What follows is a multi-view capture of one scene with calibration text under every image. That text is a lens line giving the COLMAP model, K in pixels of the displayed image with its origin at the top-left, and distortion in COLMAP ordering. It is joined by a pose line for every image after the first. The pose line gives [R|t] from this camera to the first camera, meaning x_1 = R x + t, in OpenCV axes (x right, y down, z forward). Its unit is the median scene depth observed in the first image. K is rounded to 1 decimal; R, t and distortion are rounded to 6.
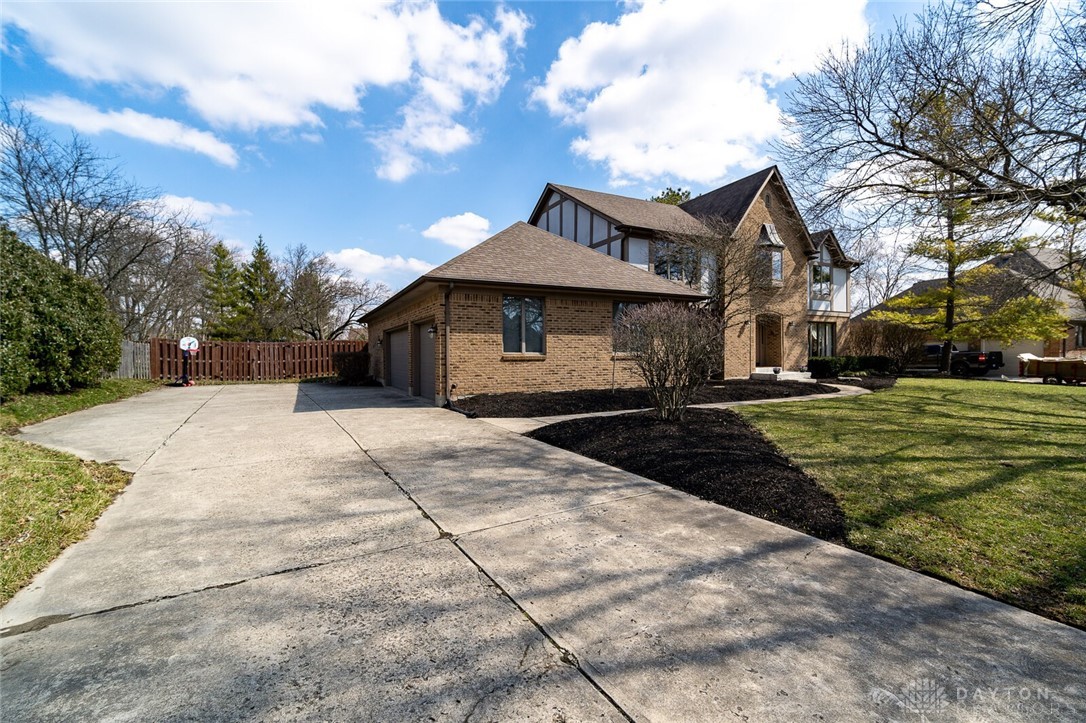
lens RADIAL K [[760.3, 0, 543.0], [0, 760.3, 361.5], [0, 0, 1]] dist [0.023699, 0.000049]
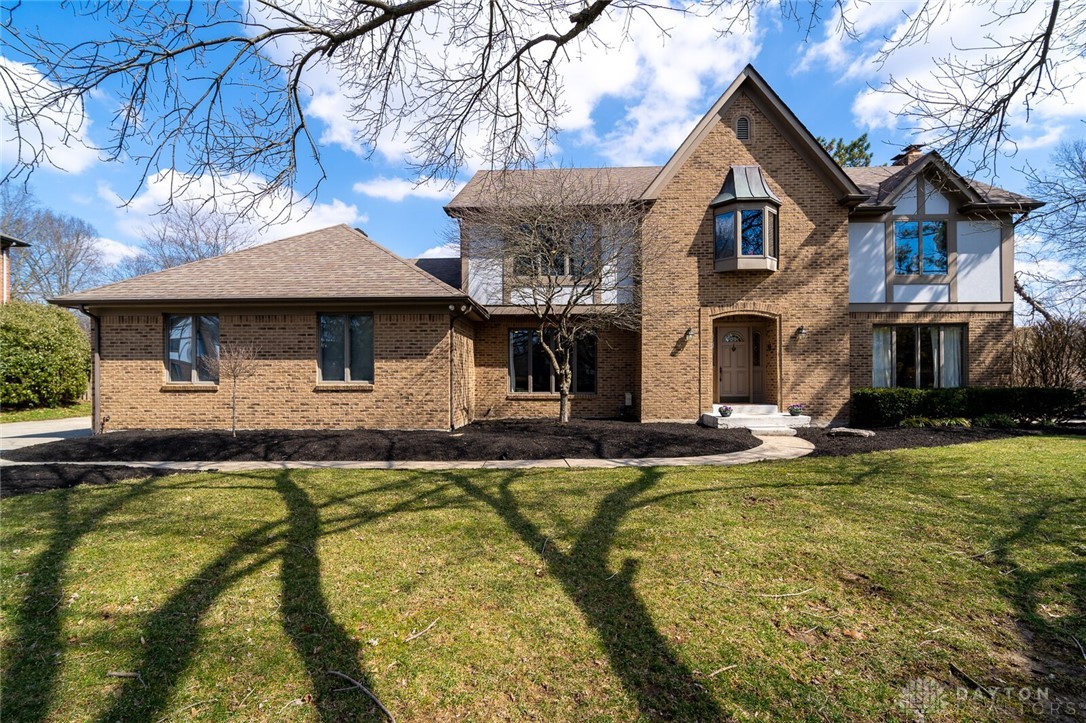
lens RADIAL K [[760.3, 0, 543.0], [0, 760.3, 361.5], [0, 0, 1]] dist [0.023699, 0.000049]
pose [[0.733280, -0.017543, -0.679701, 0.680485], [-0.006192, 0.999453, -0.032476, -0.007466], [0.679899, 0.028023, 0.732770, 0.531683]]
